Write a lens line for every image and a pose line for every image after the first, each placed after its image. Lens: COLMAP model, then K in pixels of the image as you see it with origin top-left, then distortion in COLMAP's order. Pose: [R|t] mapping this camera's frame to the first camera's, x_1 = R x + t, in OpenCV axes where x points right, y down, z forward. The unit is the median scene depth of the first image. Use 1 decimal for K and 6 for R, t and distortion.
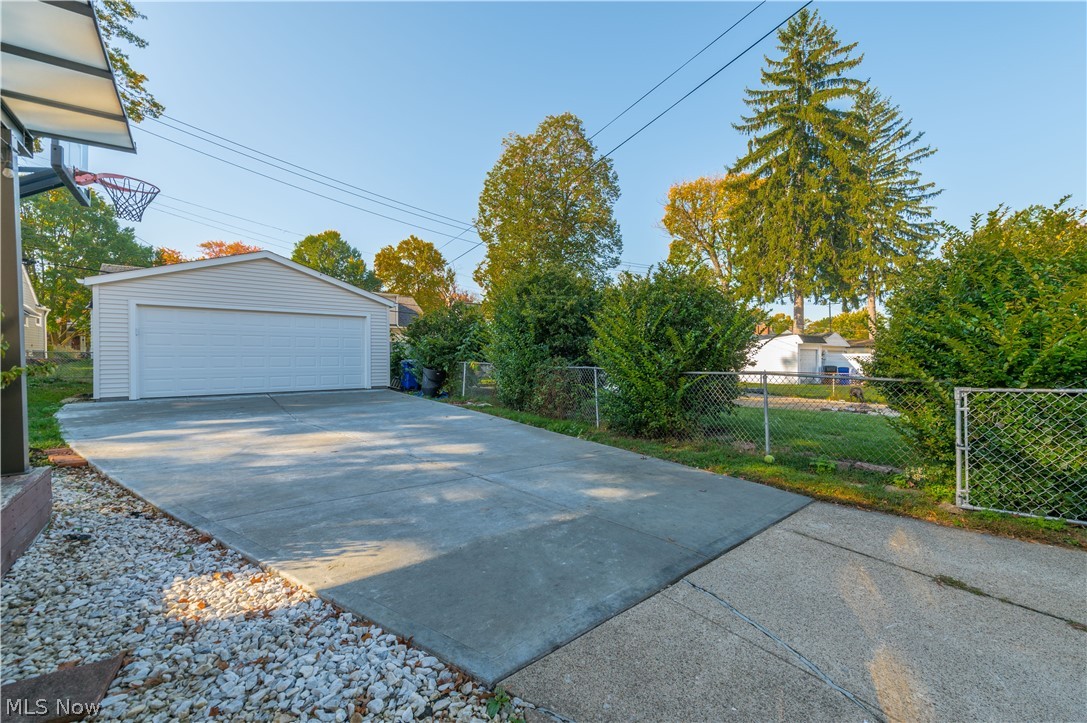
lens RADIAL K [[428.6, 0, 555.0], [0, 428.6, 363.5], [0, 0, 1]] dist [0.014336, -0.003139]
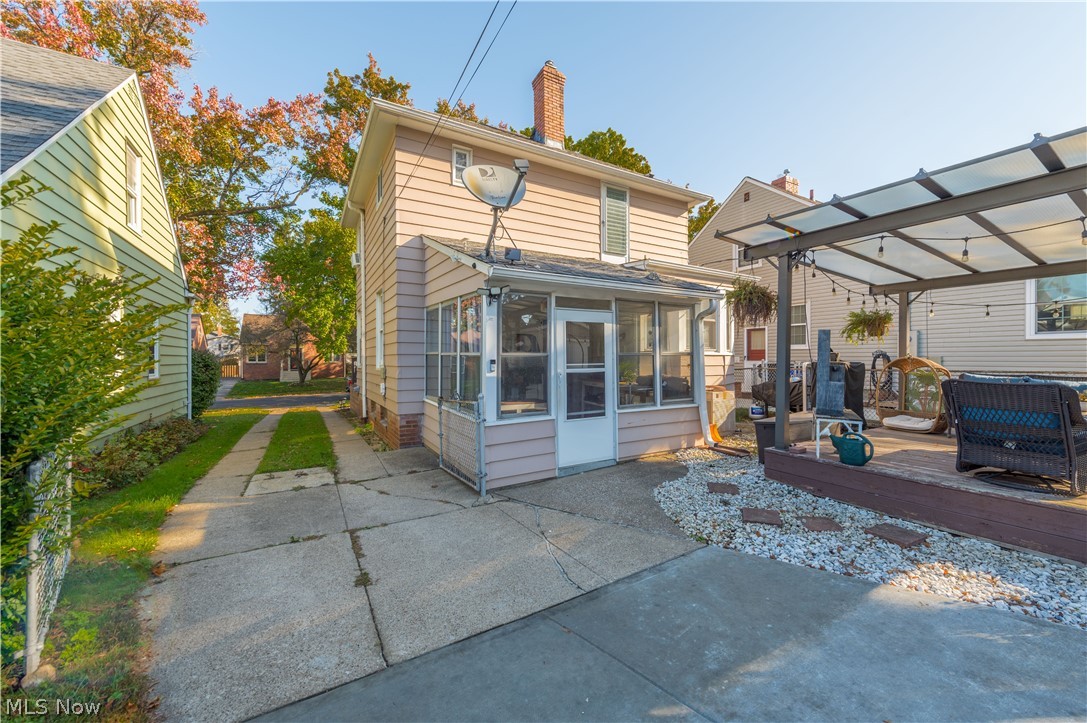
lens RADIAL K [[428.6, 0, 558.8], [0, 428.6, 354.5], [0, 0, 1]] dist [0.014336, -0.003139]
pose [[-0.993131, 0.001731, 0.116997, 0.137302], [0.001644, 0.999998, -0.000837, -0.077962], [-0.116998, -0.000638, -0.993132, 1.294380]]
